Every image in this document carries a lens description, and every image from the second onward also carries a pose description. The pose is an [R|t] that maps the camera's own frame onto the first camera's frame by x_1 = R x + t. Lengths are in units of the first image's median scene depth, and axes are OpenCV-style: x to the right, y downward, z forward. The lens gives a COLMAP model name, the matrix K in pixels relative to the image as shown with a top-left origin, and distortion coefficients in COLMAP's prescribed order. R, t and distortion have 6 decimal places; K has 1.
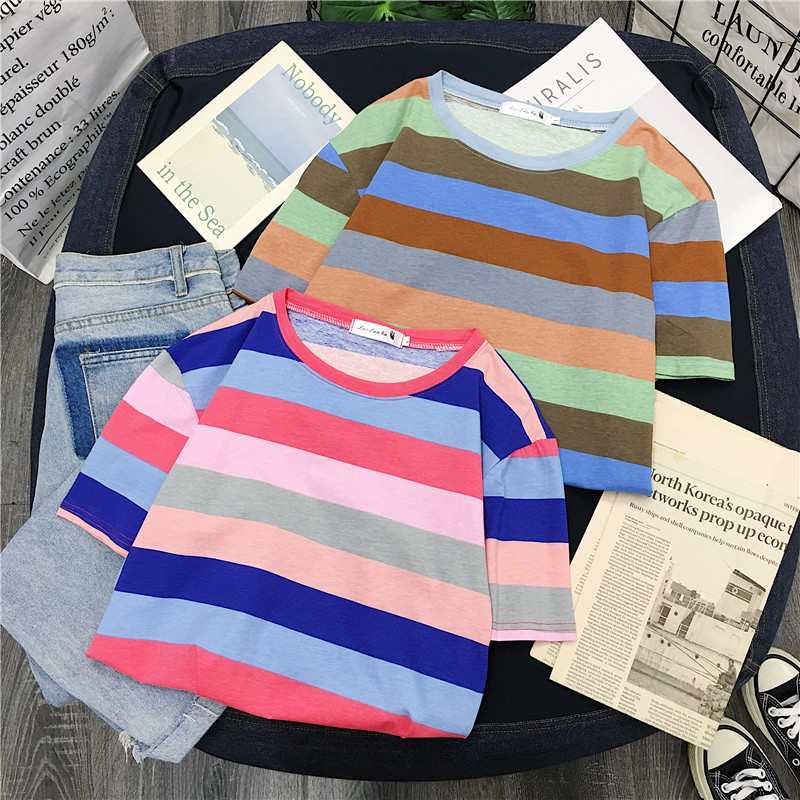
lens RADIAL K [[948.0, 0, 400.0], [0, 948.0, 400.0], [0, 0, 1]] dist [0.037371, -0.034857]
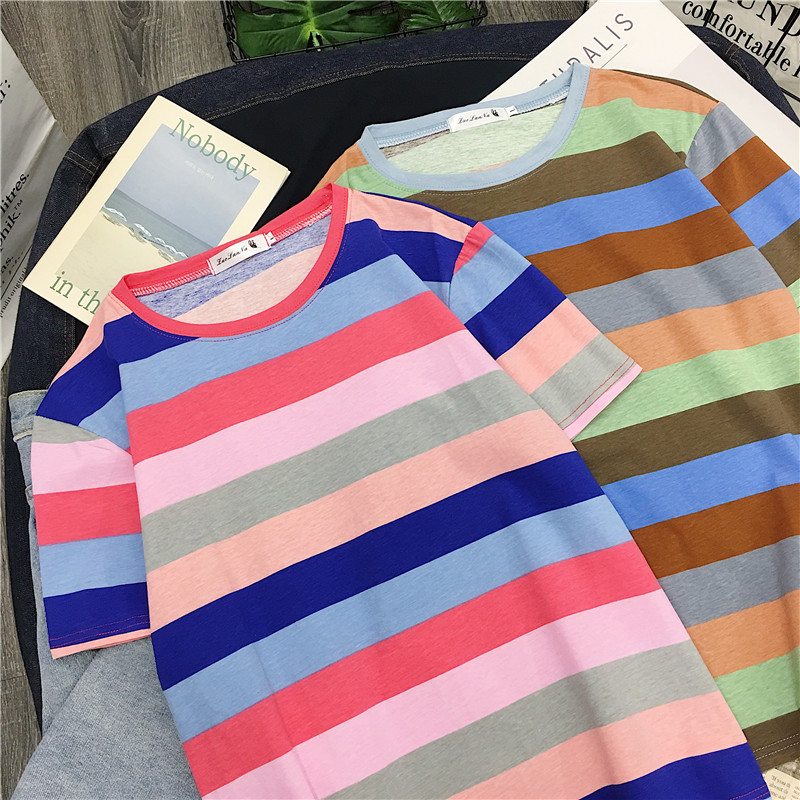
lens RADIAL K [[948.0, 0, 400.0], [0, 948.0, 400.0], [0, 0, 1]] dist [0.037371, -0.034857]
pose [[0.977534, -0.183277, 0.104095, -0.105274], [0.182362, 0.983061, 0.018320, -0.089742], [-0.105690, 0.001075, 0.994399, 0.146394]]
